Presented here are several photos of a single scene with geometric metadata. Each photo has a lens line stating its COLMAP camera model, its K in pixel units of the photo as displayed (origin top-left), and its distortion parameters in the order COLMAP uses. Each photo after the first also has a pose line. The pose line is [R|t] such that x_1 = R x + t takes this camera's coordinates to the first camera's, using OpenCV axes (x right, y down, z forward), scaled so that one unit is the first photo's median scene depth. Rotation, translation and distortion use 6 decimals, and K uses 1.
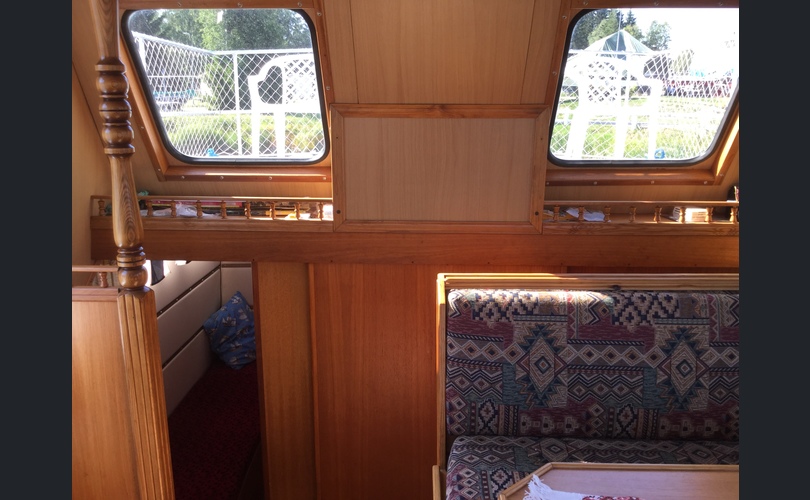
lens RADIAL K [[639.2, 0, 405.9], [0, 639.2, 266.1], [0, 0, 1]] dist [0.107356, -0.259470]
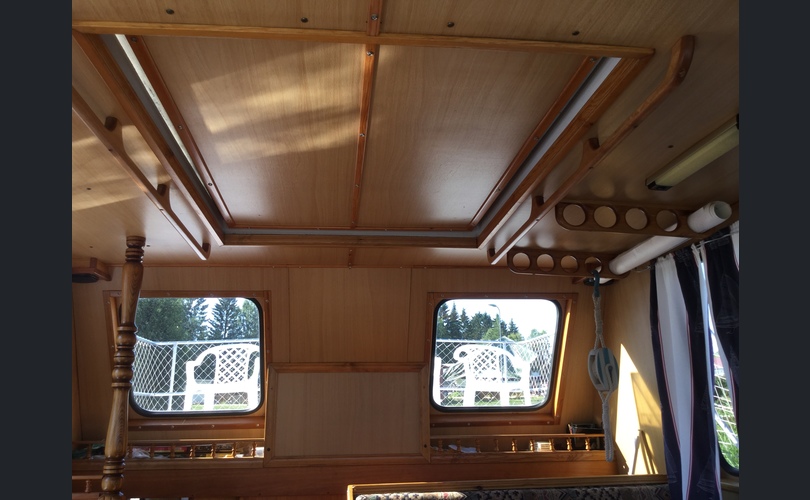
lens RADIAL K [[639.2, 0, 405.9], [0, 639.2, 266.1], [0, 0, 1]] dist [0.107356, -0.259470]
pose [[0.992050, 0.016003, 0.124820, -0.003027], [0.041079, 0.896366, -0.441408, 0.160939], [-0.118948, 0.443027, 0.888582, -0.305266]]
